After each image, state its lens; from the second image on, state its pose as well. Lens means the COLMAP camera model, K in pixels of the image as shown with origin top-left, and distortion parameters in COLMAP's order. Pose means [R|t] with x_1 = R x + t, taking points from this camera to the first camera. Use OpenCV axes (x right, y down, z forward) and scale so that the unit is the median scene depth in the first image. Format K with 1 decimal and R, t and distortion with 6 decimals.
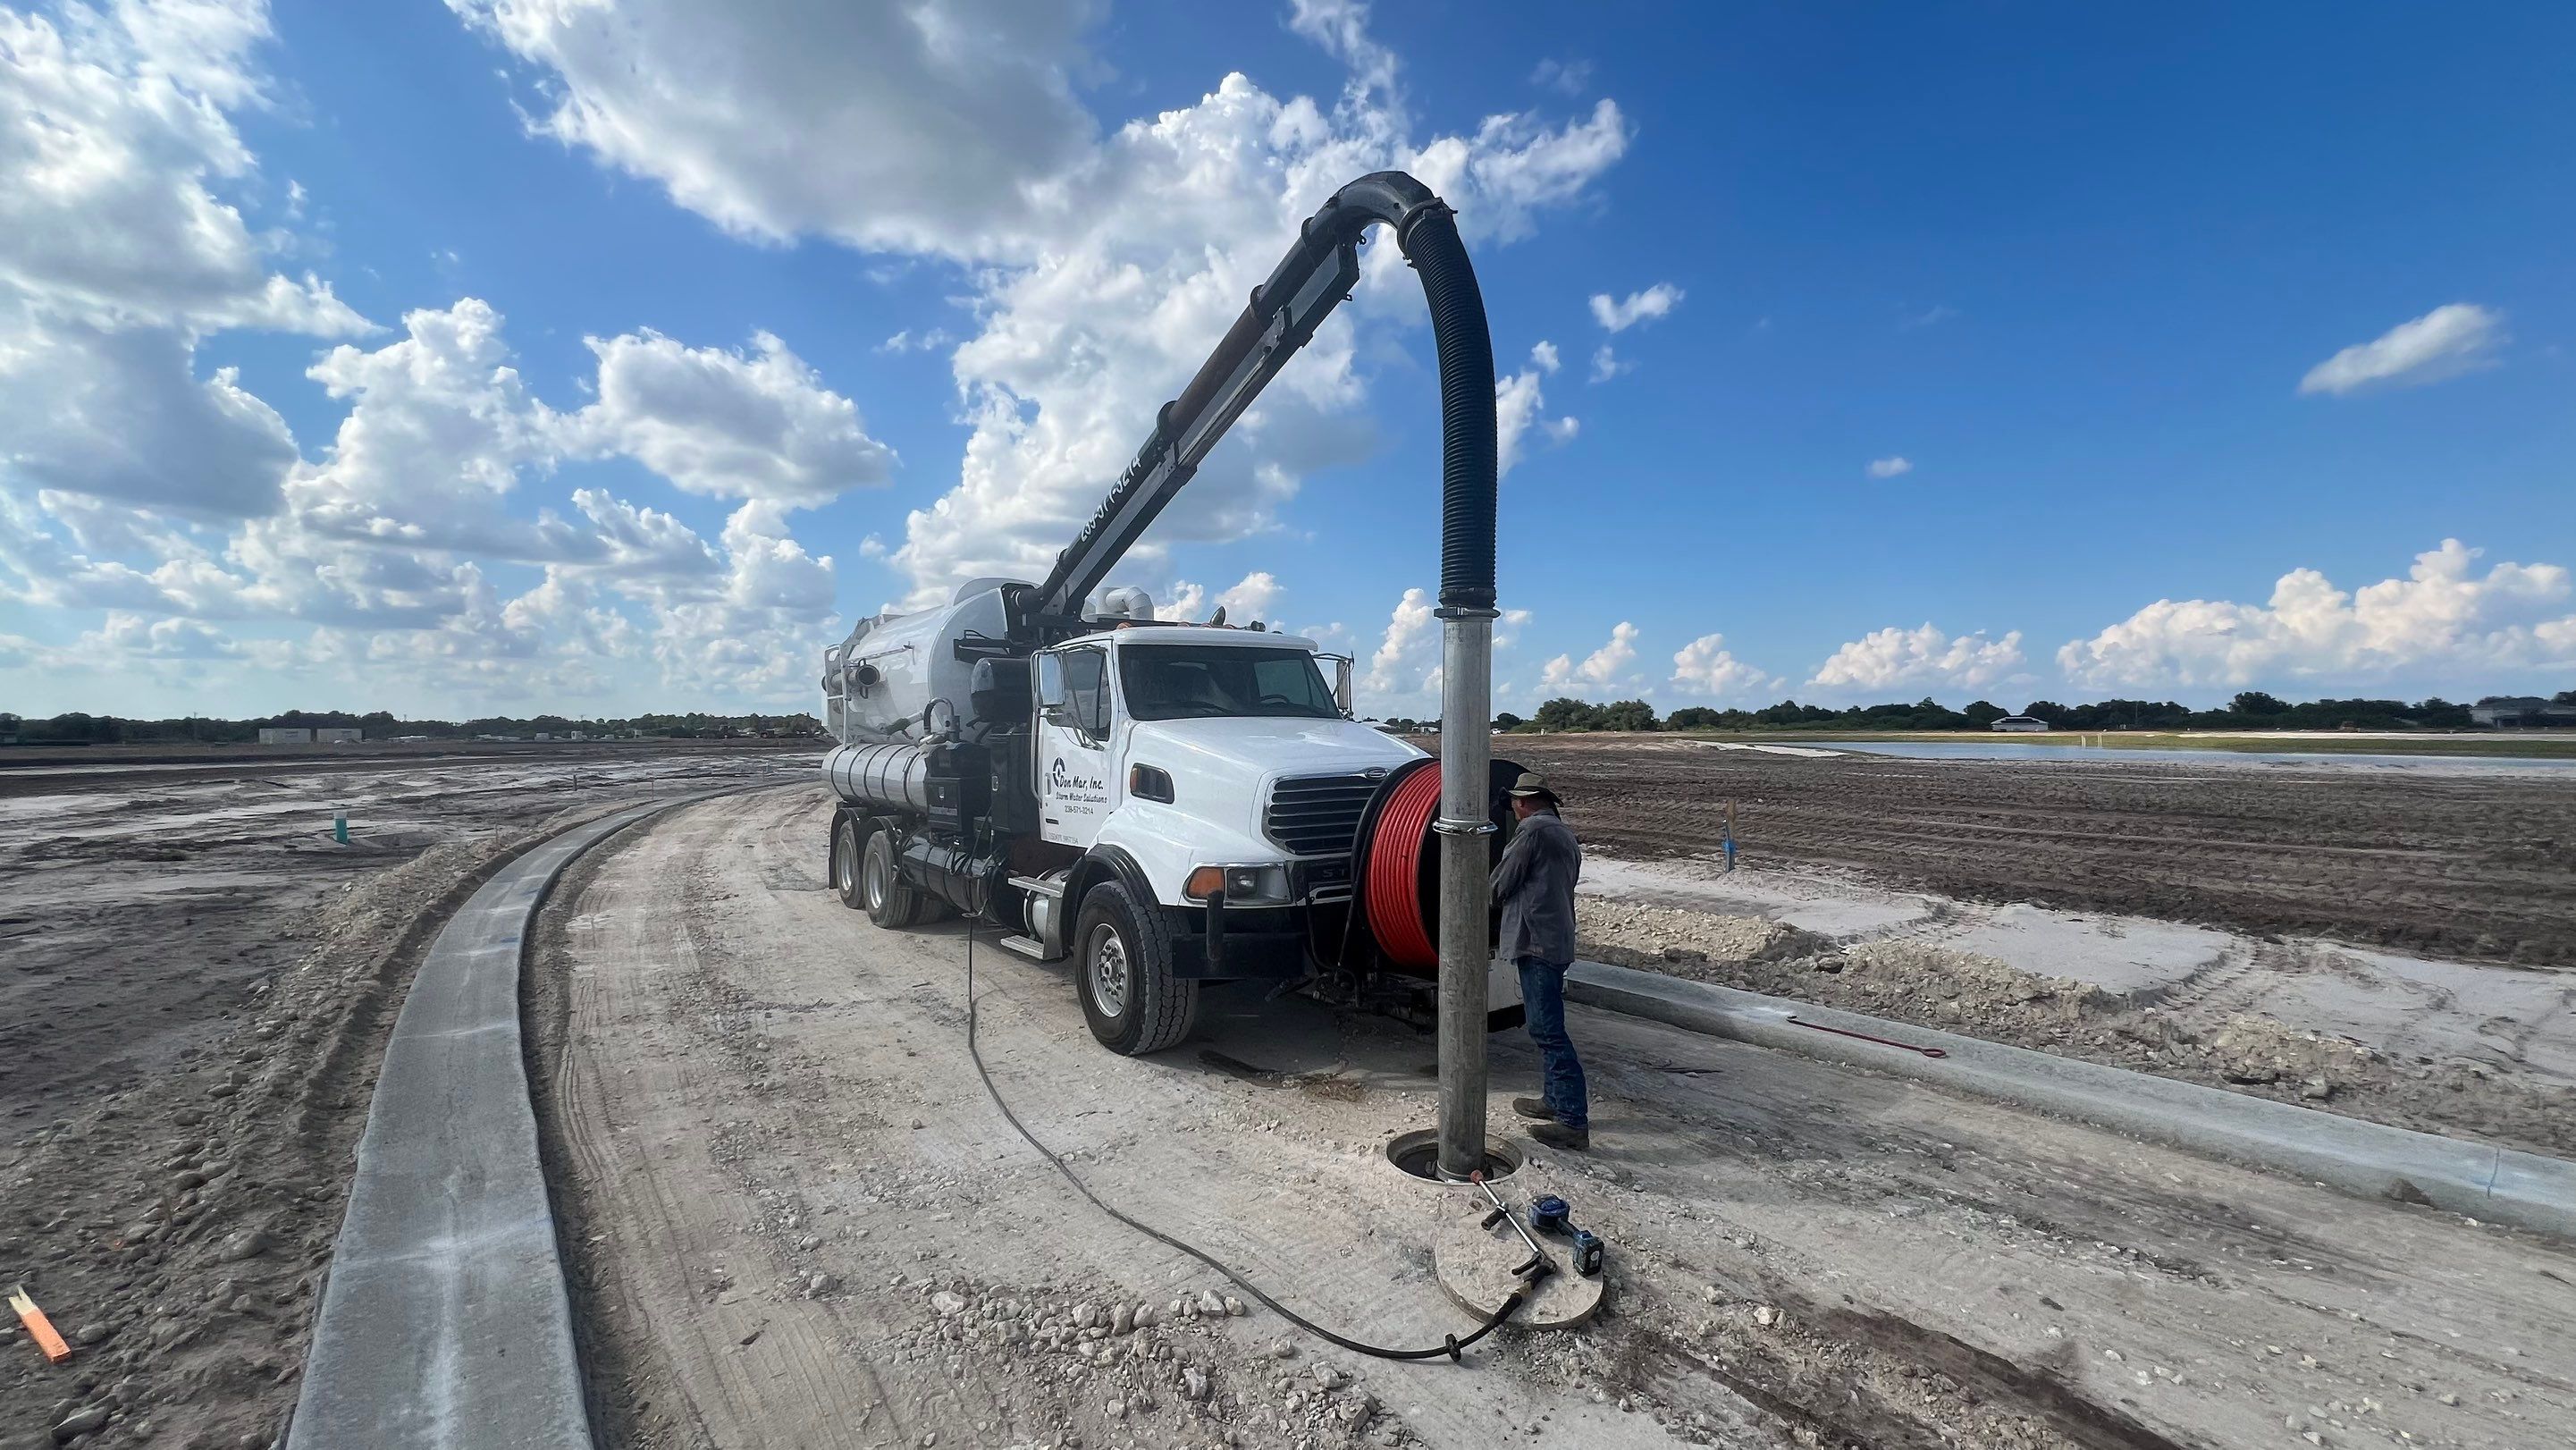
lens RADIAL K [[1034.1, 0, 1288.0], [0, 1034.1, 725.0], [0, 0, 1]] dist [-0.002889, 0.000381]
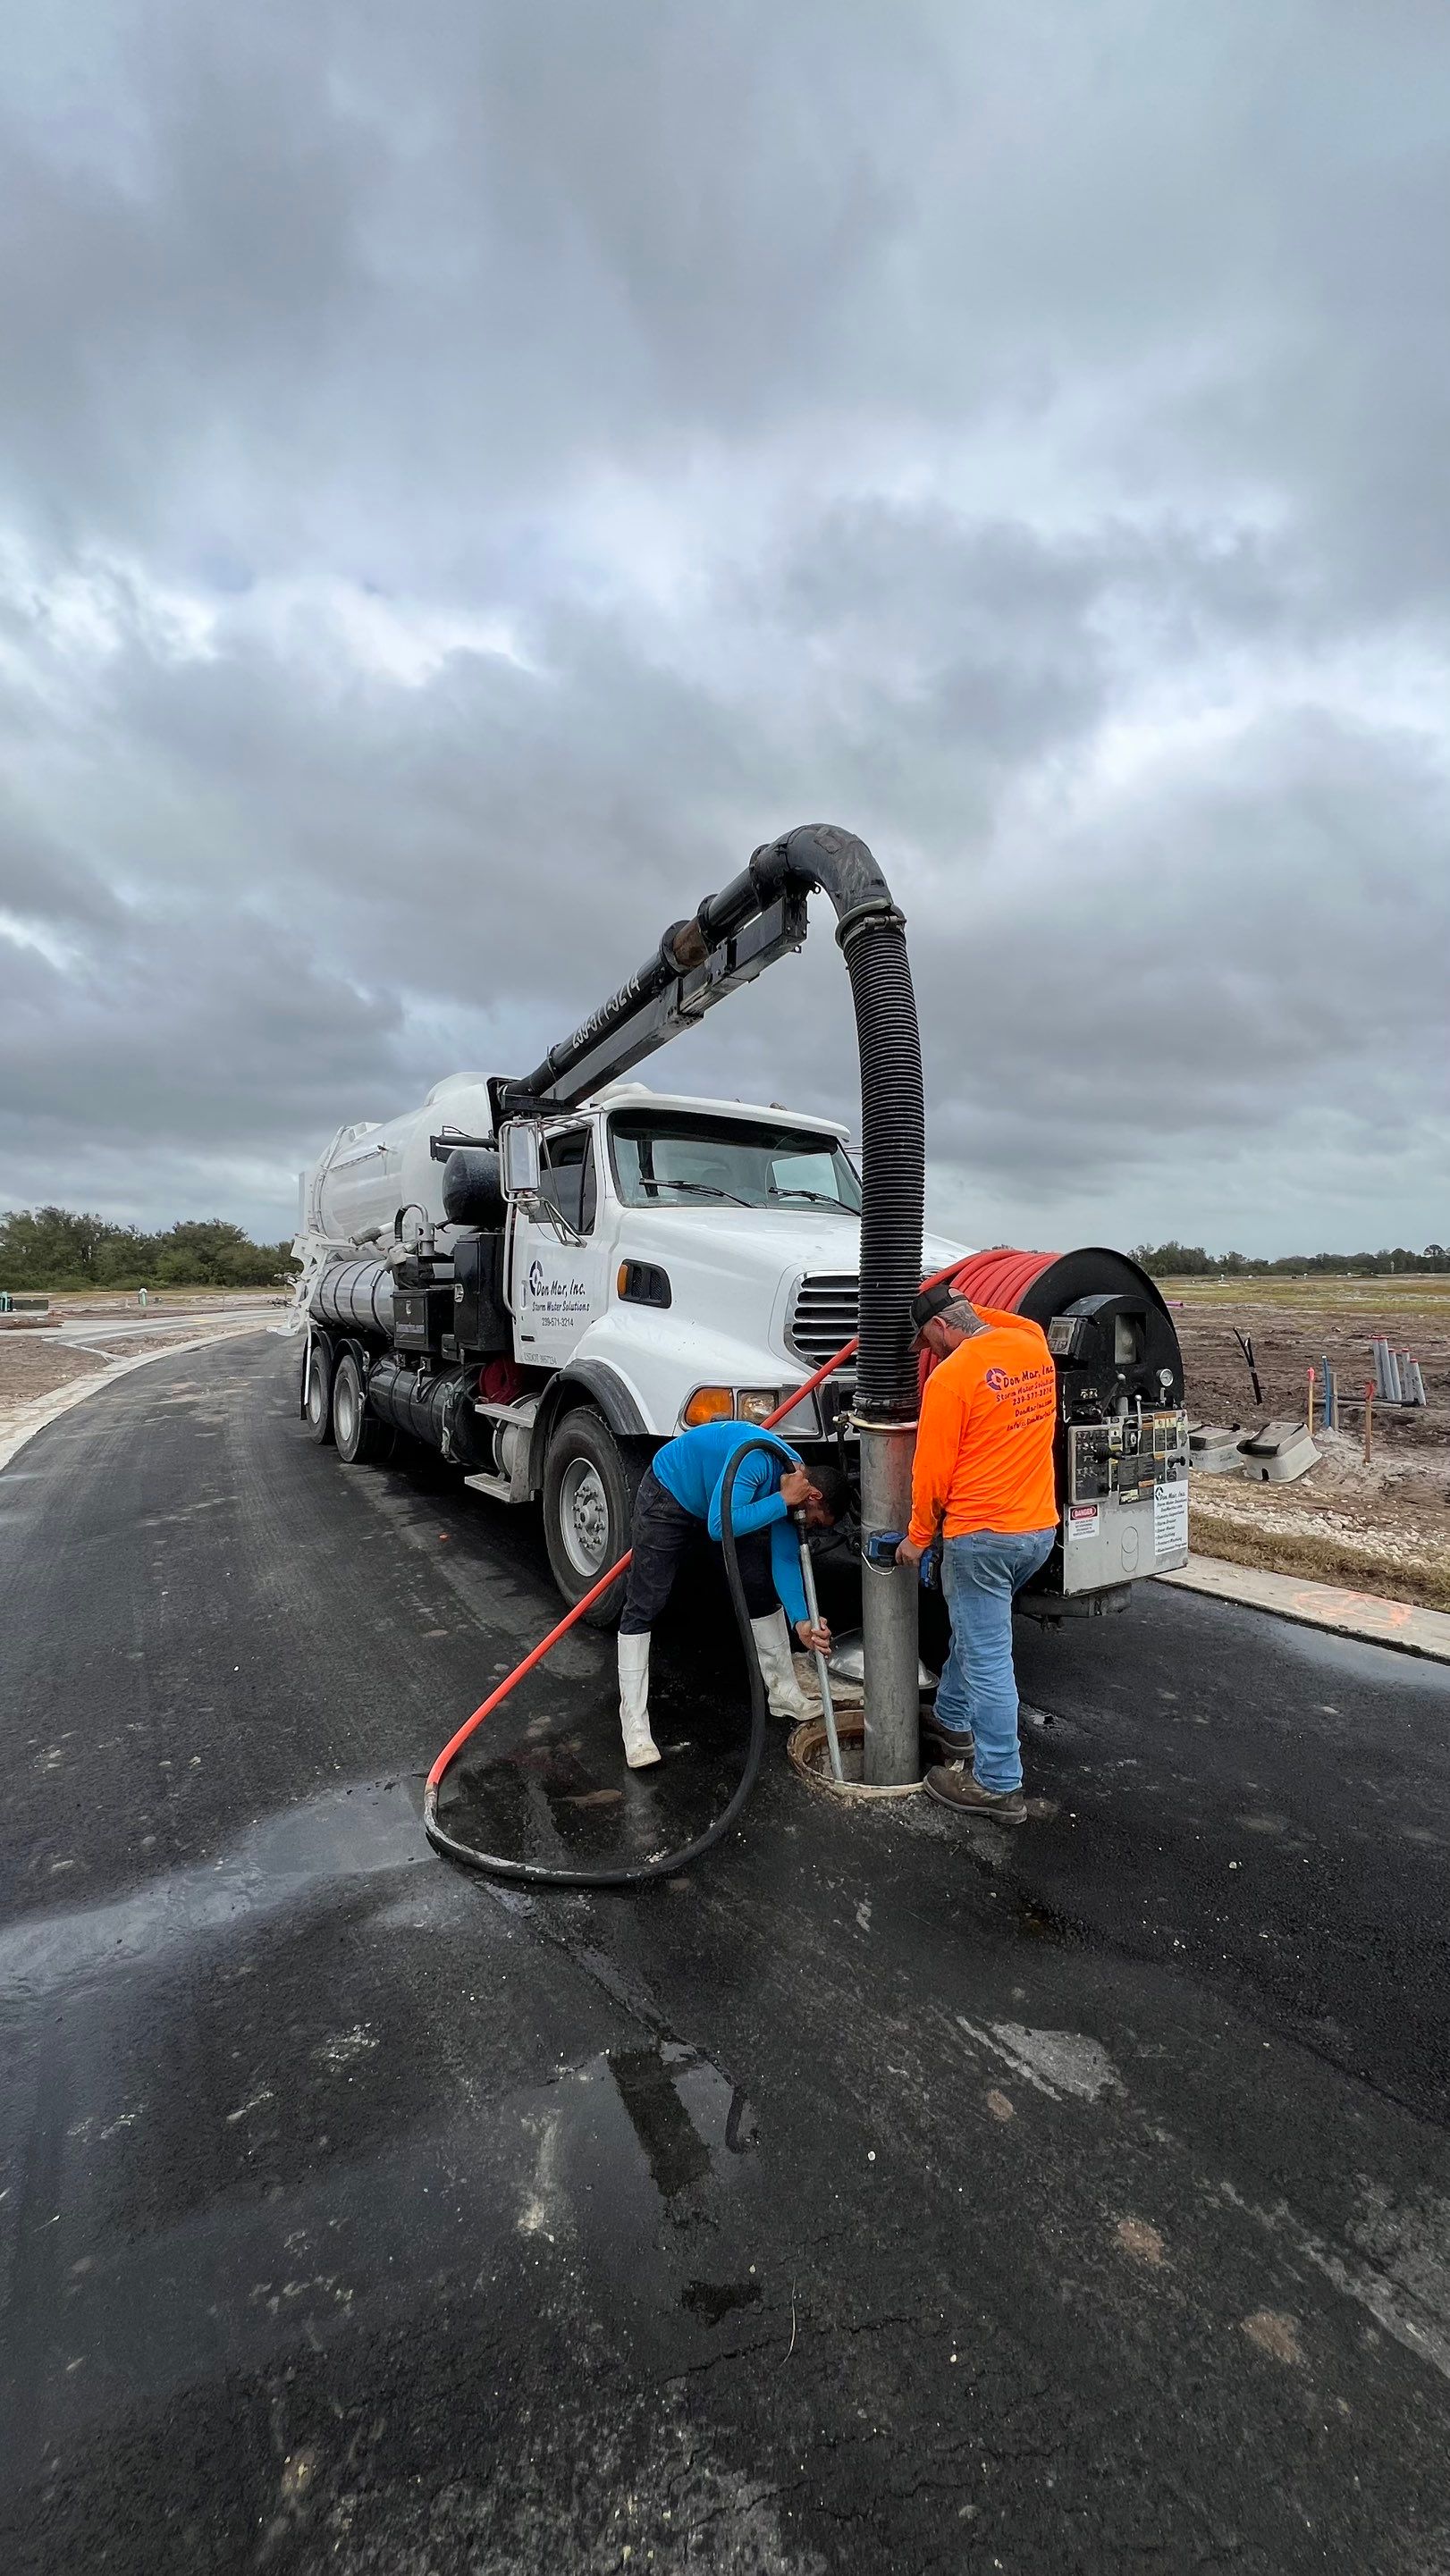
lens RADIAL K [[1027.0, 0, 732.9], [0, 1027.0, 1281.1], [0, 0, 1]] dist [-0.001322, 0.000065]
pose [[0.998022, 0.017590, -0.060350, -0.014870], [-0.017624, 0.999845, -0.000023, 0.047582], [0.060340, 0.001086, 0.998177, 0.196627]]
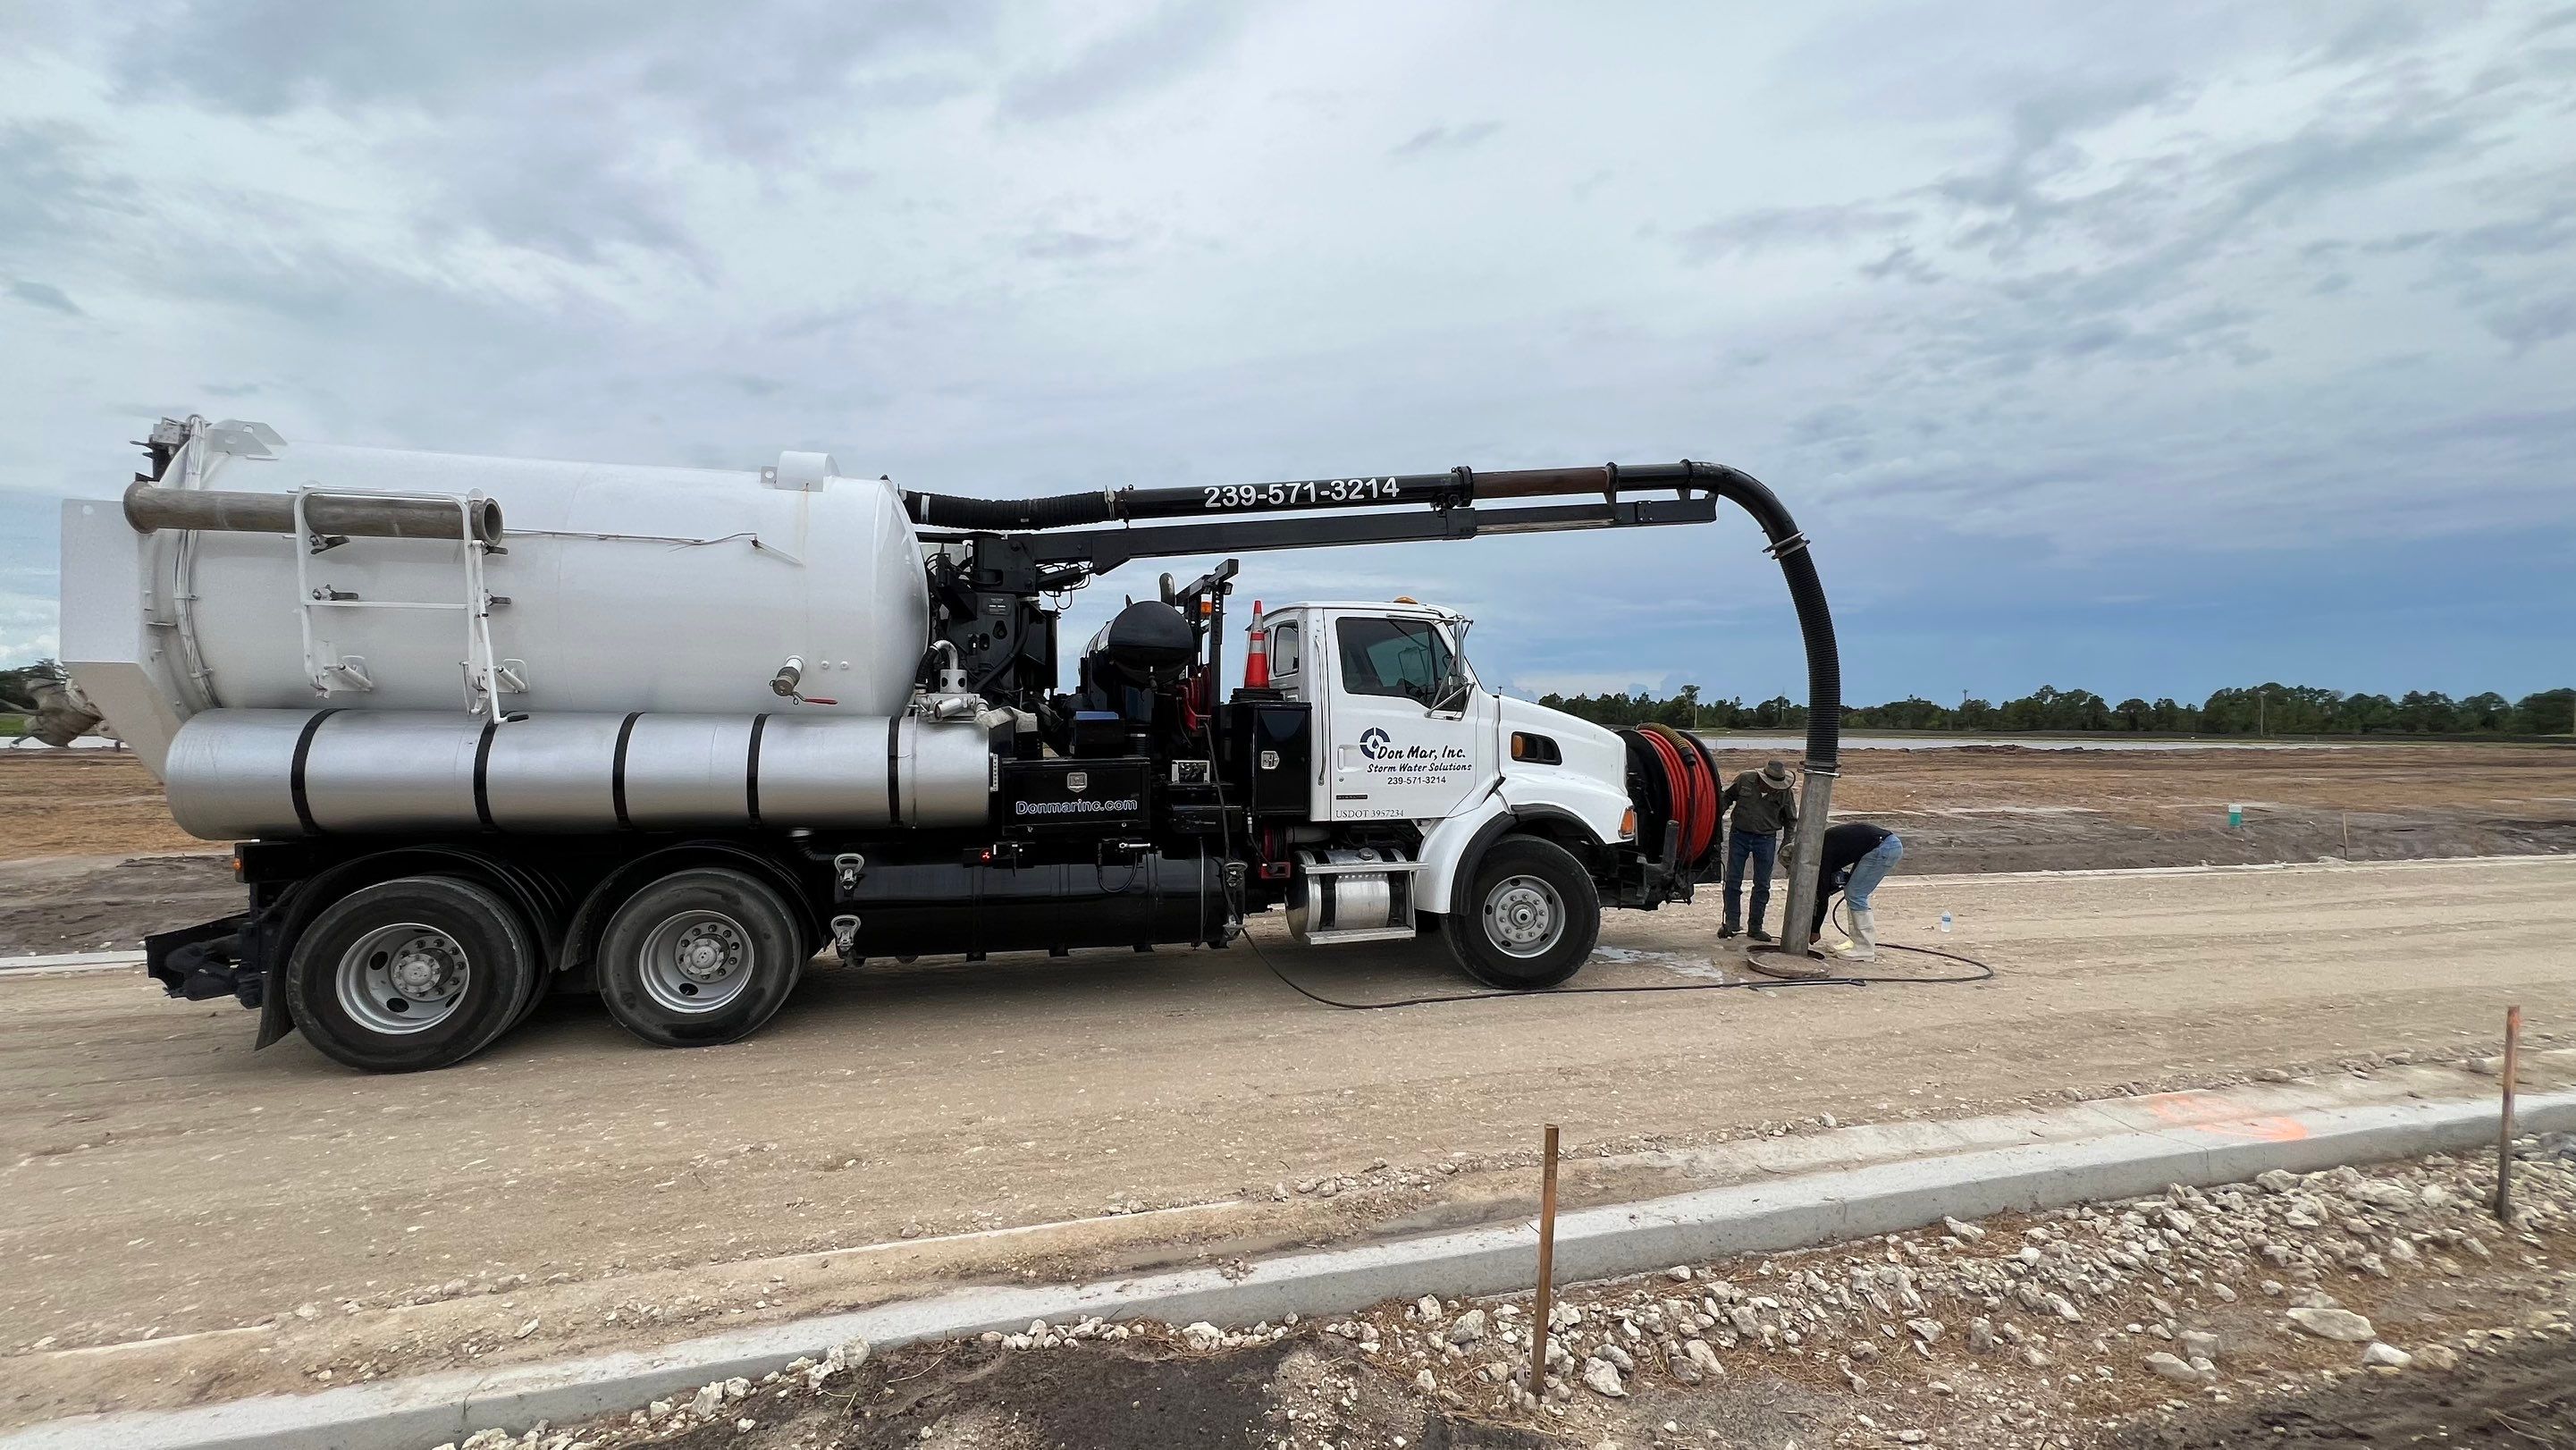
lens RADIAL K [[1034.9, 0, 1281.5], [0, 1034.9, 713.7], [0, 0, 1]] dist [-0.003905, 0.001240]
pose [[0.350911, 0.054477, 0.934823, -1.174380], [-0.009385, 0.998461, -0.054663, 0.073769], [-0.936362, 0.010408, 0.350882, 0.770016]]
